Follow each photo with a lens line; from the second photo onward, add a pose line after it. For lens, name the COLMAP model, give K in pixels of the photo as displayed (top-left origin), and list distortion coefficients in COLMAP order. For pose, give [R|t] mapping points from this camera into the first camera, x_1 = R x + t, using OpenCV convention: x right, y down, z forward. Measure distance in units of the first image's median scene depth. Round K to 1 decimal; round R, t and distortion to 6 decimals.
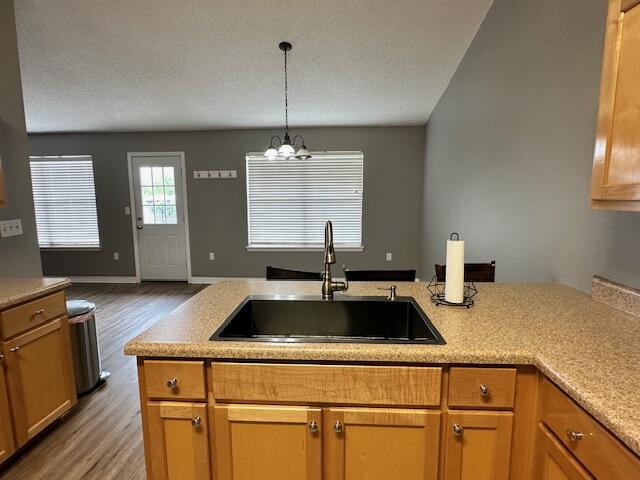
lens RADIAL K [[344.4, 0, 320.0], [0, 344.4, 240.0], [0, 0, 1]] dist [-0.021397, 0.000700]
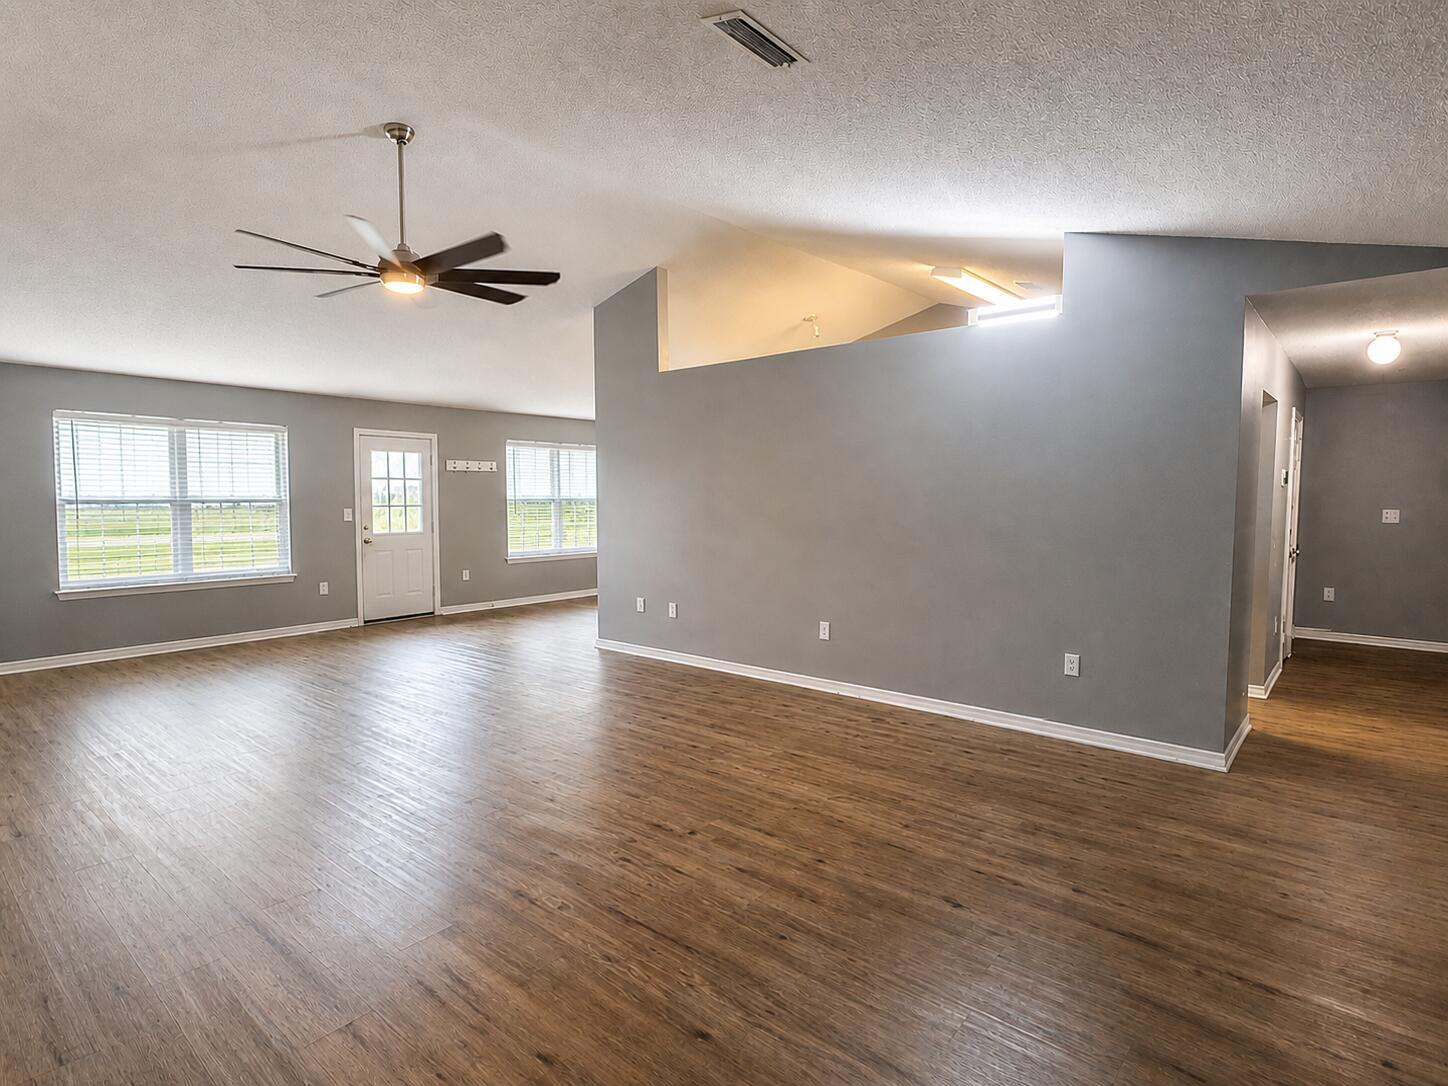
lens RADIAL K [[779.2, 0, 724.0], [0, 779.2, 543.0], [0, 0, 1]] dist [-0.021397, 0.000700]
pose [[0.605244, -0.040100, 0.795029, -1.330882], [0.099159, 0.994750, -0.025315, 0.078202], [-0.789840, 0.094156, 0.606042, -0.471245]]
